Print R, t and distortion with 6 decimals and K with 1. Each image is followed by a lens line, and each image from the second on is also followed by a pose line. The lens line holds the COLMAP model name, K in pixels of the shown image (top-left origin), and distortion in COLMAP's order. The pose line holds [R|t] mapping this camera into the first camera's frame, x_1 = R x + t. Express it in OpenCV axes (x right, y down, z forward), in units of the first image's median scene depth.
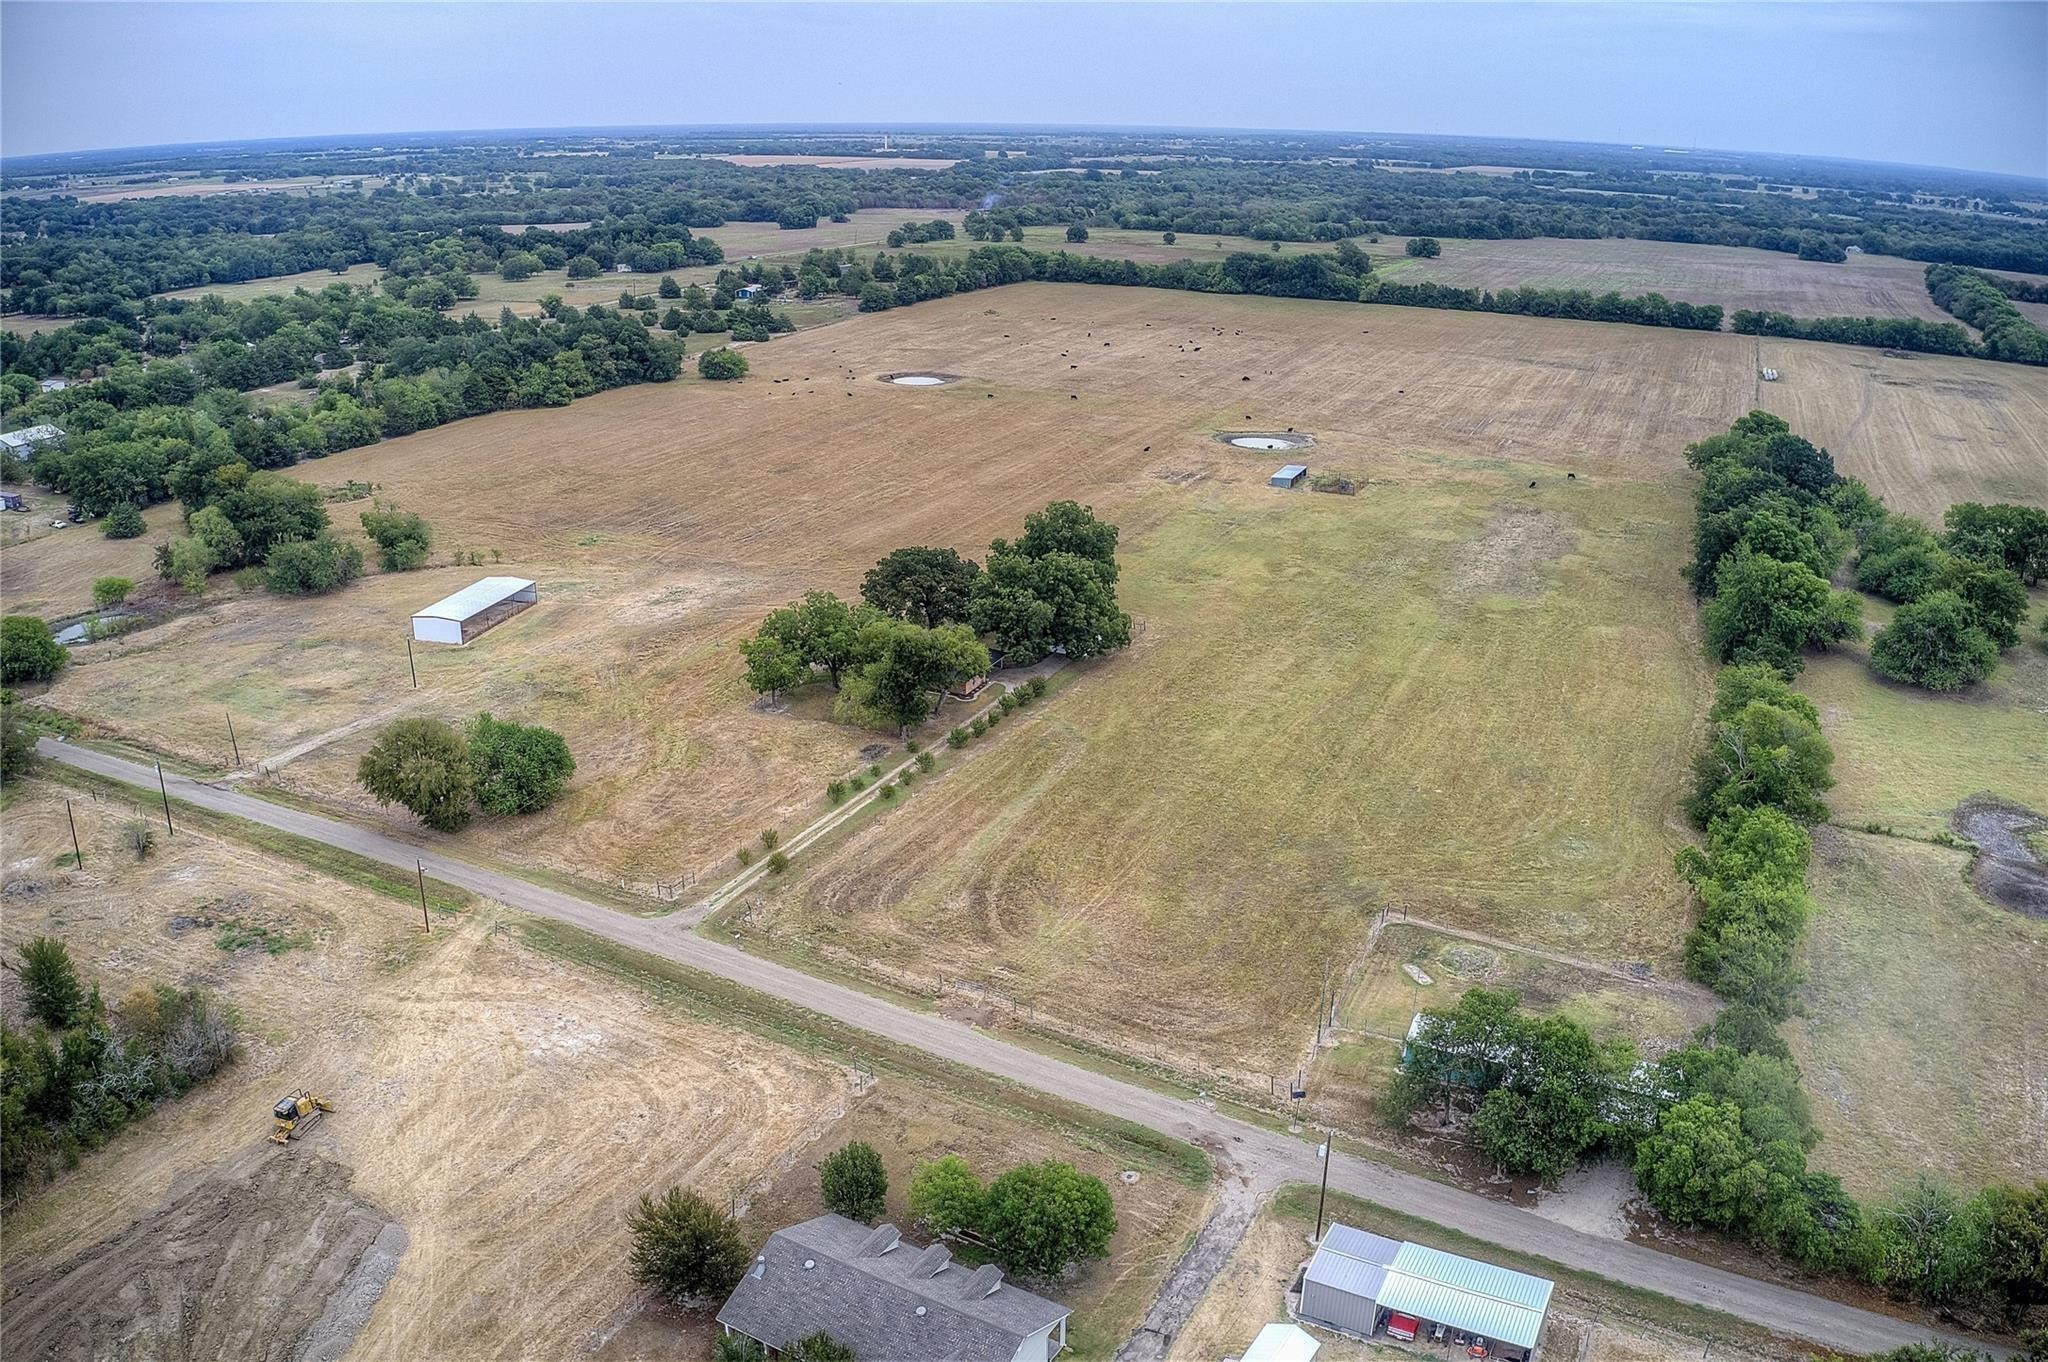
lens RADIAL K [[1678.7, 0, 1028.1], [0, 1678.7, 681.0], [0, 0, 1]] dist [-0.189122, 0.029408]
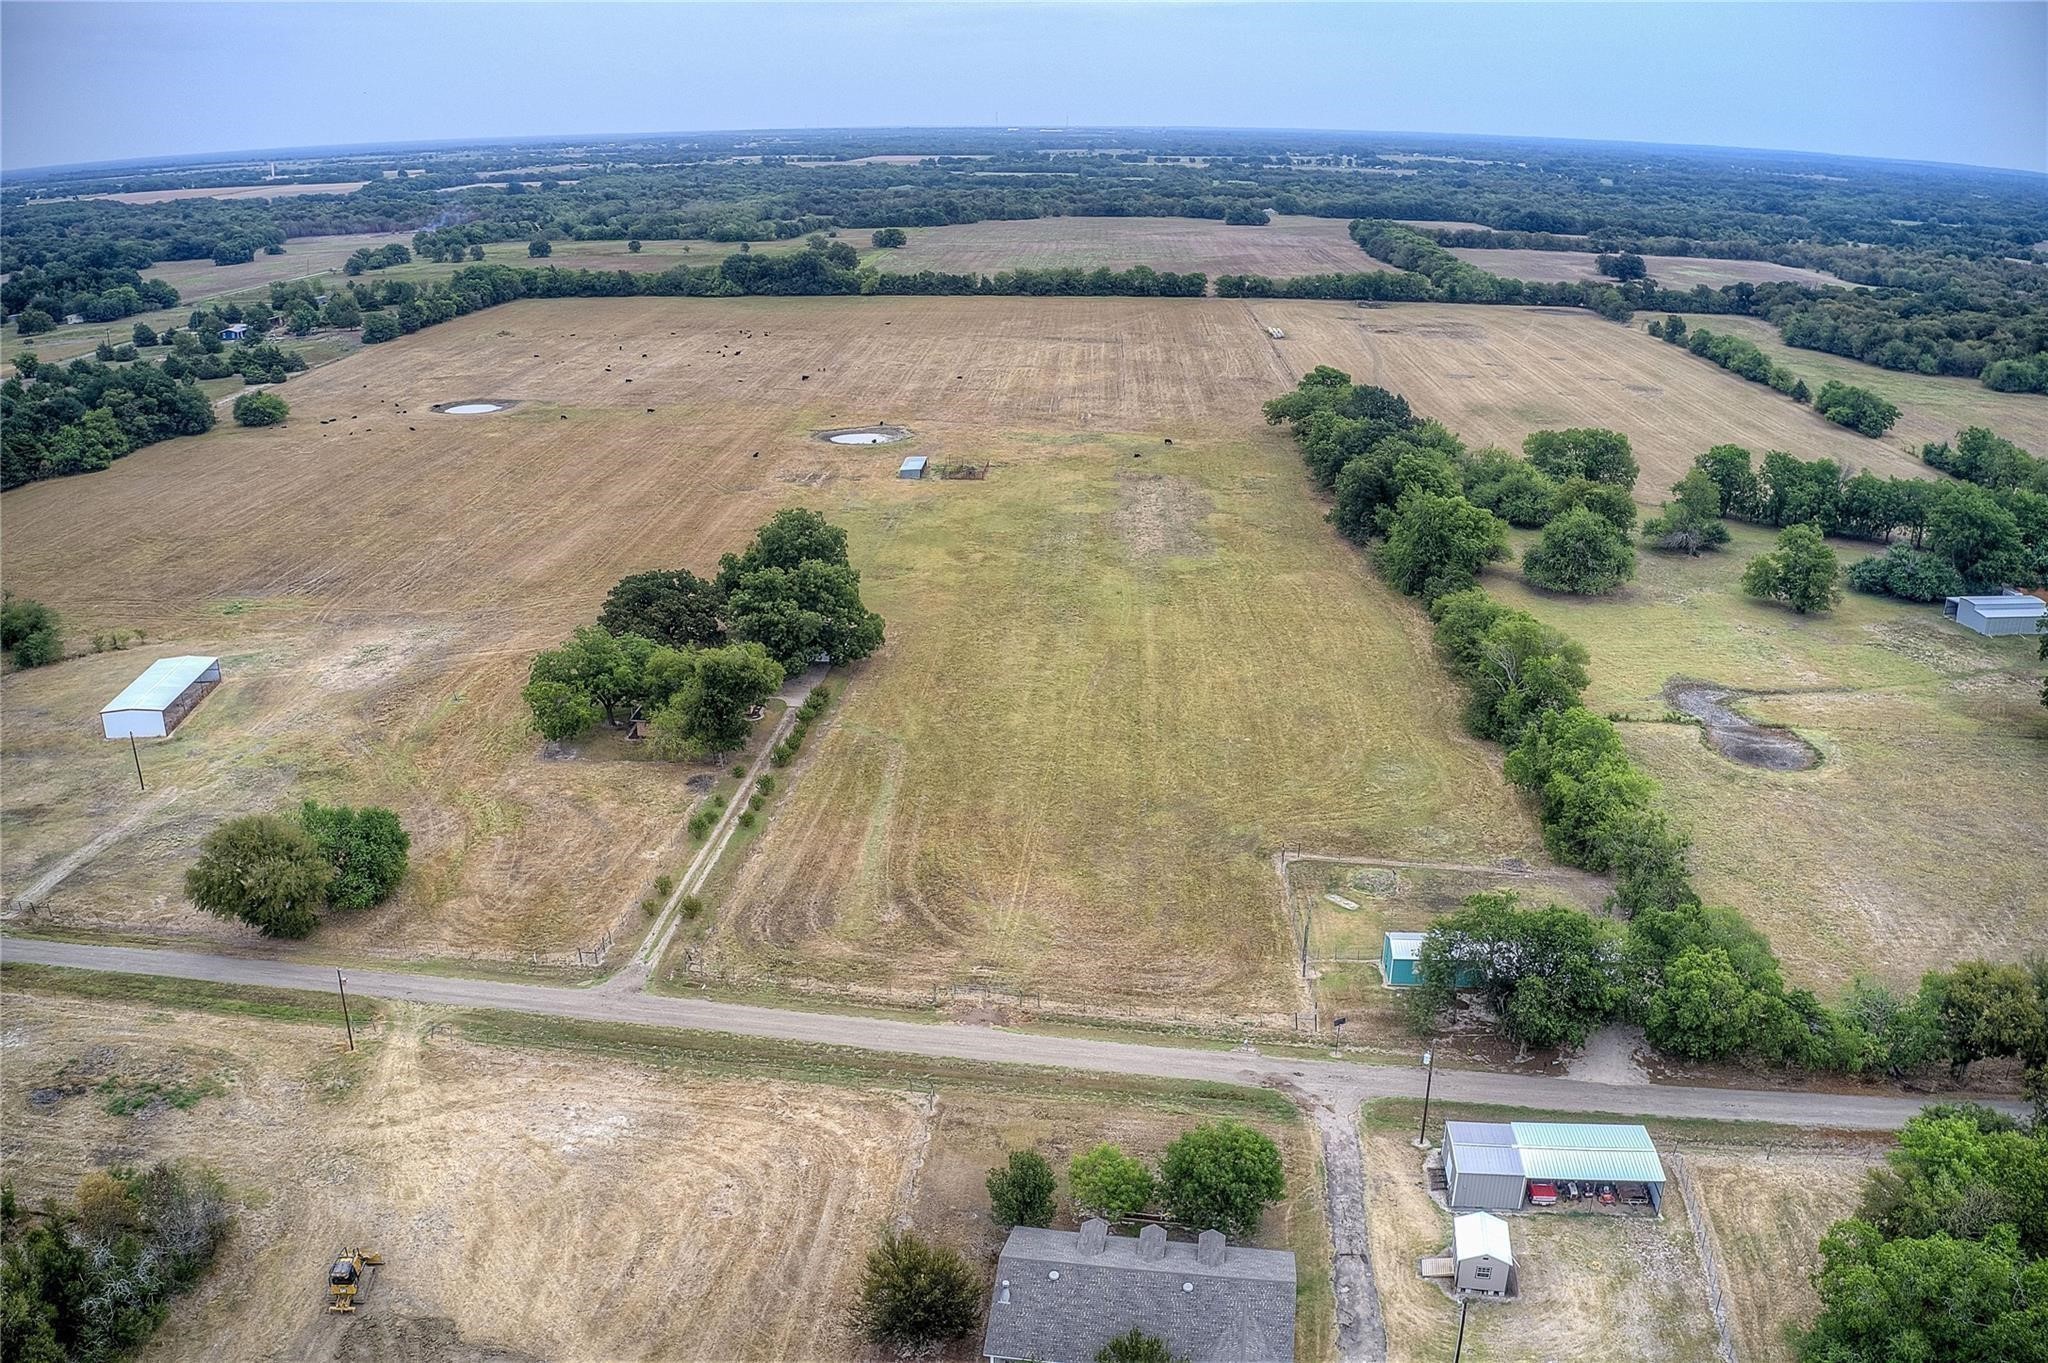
lens RADIAL K [[1678.7, 0, 1005.8], [0, 1678.7, 683.2], [0, 0, 1]] dist [-0.189122, 0.029408]
pose [[0.929044, -0.129504, 0.346564, -0.242140], [0.128999, 0.991339, 0.024633, -0.014953], [-0.346752, 0.021821, 0.937703, 0.036057]]
